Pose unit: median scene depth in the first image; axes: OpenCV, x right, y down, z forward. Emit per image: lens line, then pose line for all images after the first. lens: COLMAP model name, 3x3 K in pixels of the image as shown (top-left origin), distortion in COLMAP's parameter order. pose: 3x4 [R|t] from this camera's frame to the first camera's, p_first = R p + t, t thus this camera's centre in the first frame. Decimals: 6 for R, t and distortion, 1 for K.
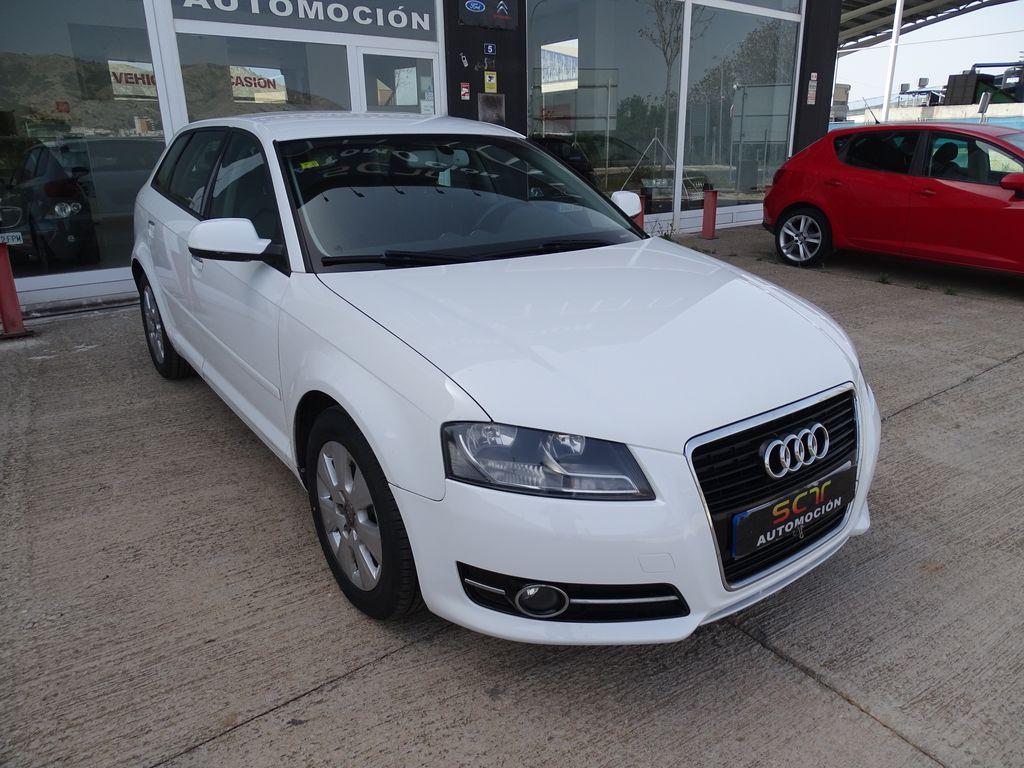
lens RADIAL K [[741.6, 0, 527.6], [0, 741.6, 384.6], [0, 0, 1]] dist [-0.008403, 0.007069]
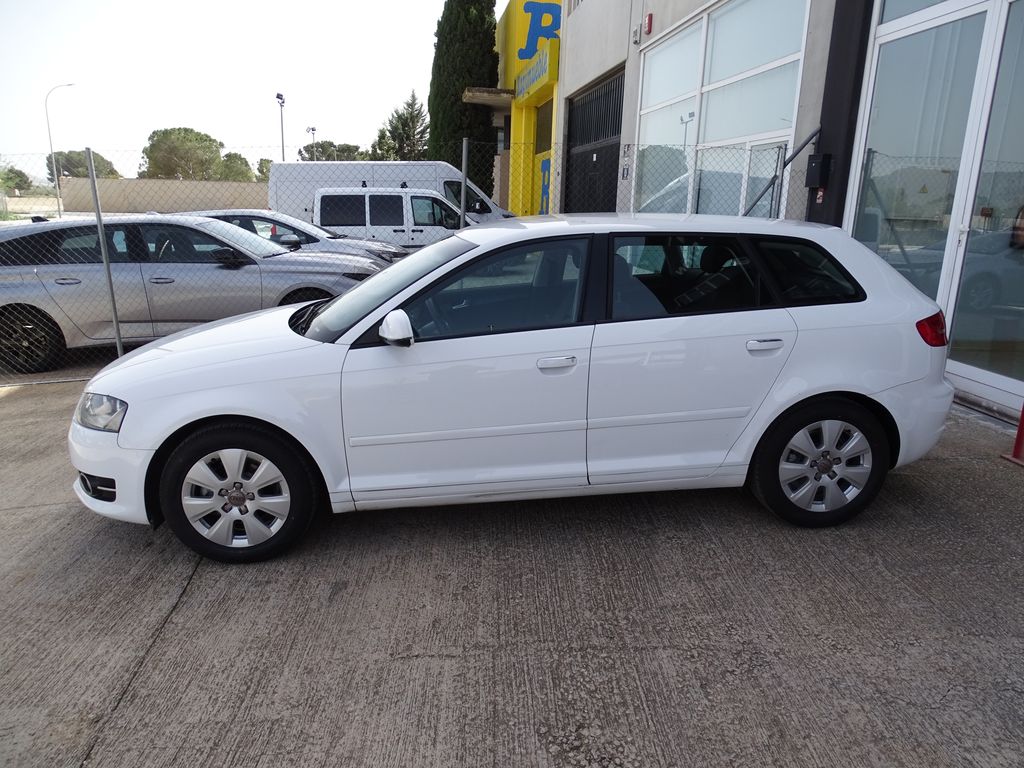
lens RADIAL K [[725.0, 0, 512.0], [0, 725.0, 384.0], [0, 0, 1]] dist [-0.001190, 0.003612]
pose [[-0.540915, 0.211540, -0.814041, 0.448303], [-0.274772, 0.870305, 0.408742, -0.335184], [0.794928, 0.444770, -0.412636, 0.876843]]
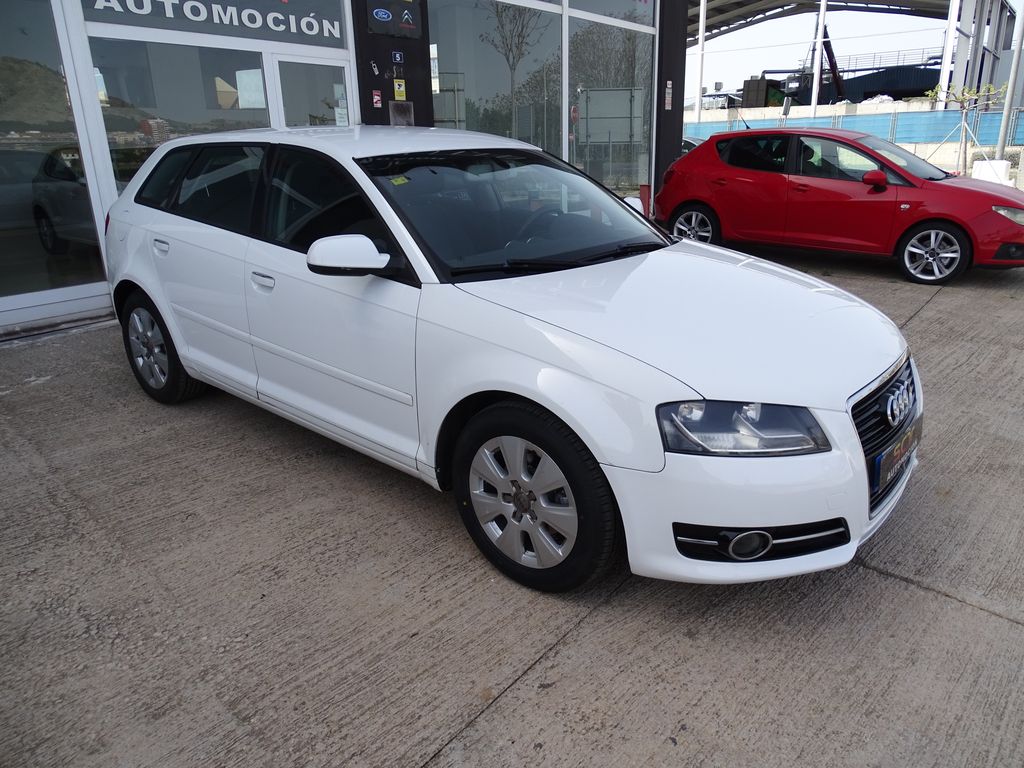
lens RADIAL K [[737.7, 0, 536.4], [0, 737.7, 380.2], [0, 0, 1]] dist [-0.004650, 0.006837]
pose [[0.970401, -0.081701, 0.227260, -0.169033], [0.082633, 0.996565, 0.005425, -0.002701], [-0.226922, 0.013514, 0.973819, -0.025882]]
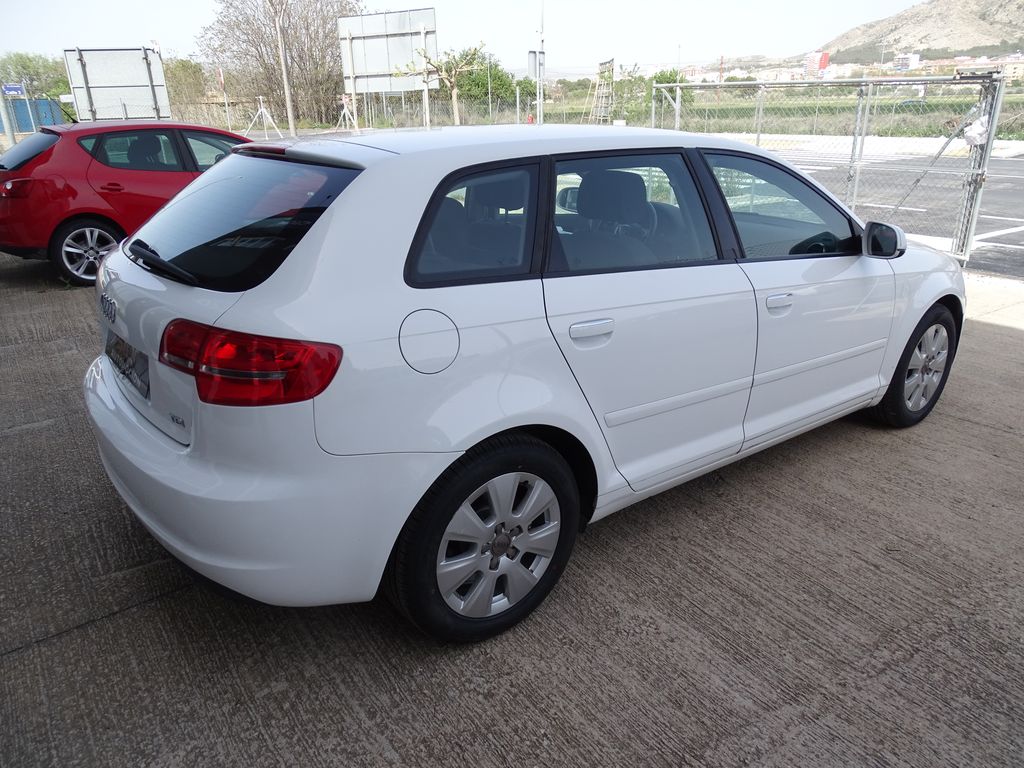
lens RADIAL K [[714.2, 0, 539.5], [0, 714.2, 386.6], [0, 0, 1]] dist [-0.006912, -0.002506]
pose [[-0.036826, -0.350648, 0.935783, -0.649057], [0.324227, 0.881569, 0.343093, -0.233632], [-0.945262, 0.316041, 0.081226, 0.638423]]
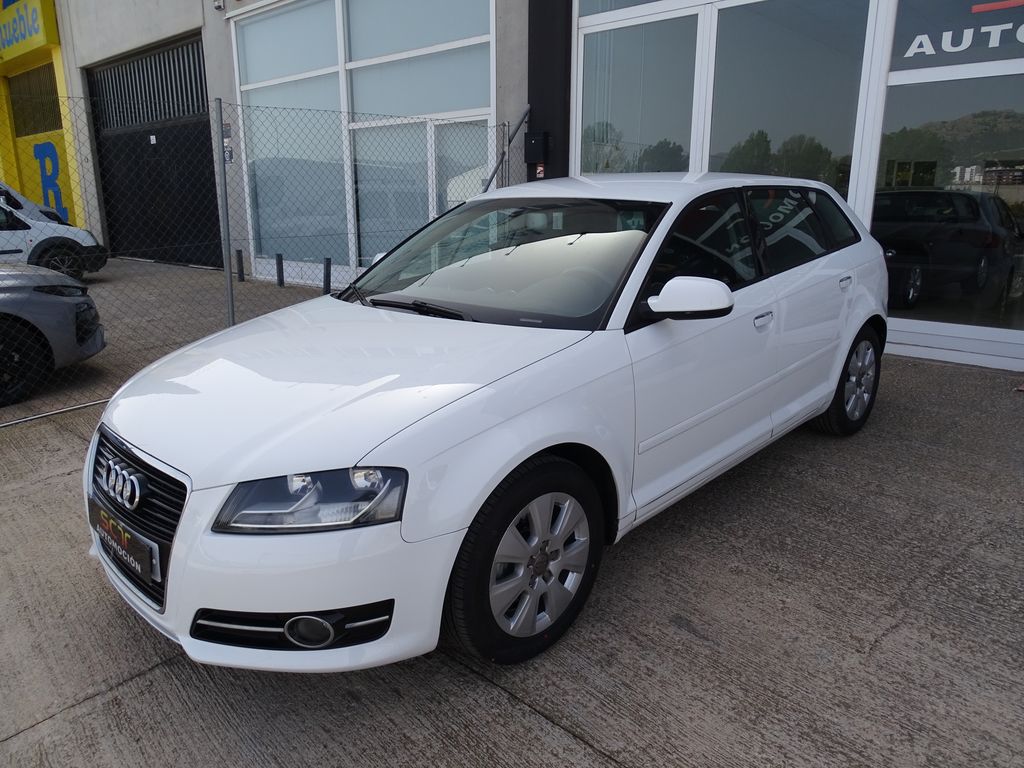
lens RADIAL K [[740.0, 0, 488.6], [0, 740.0, 380.3], [0, 0, 1]] dist [0.001459, -0.001427]
pose [[0.118460, 0.250776, -0.960770, 0.485154], [-0.305147, 0.929954, 0.205109, -0.151931], [0.944909, 0.268879, 0.186686, 0.418133]]
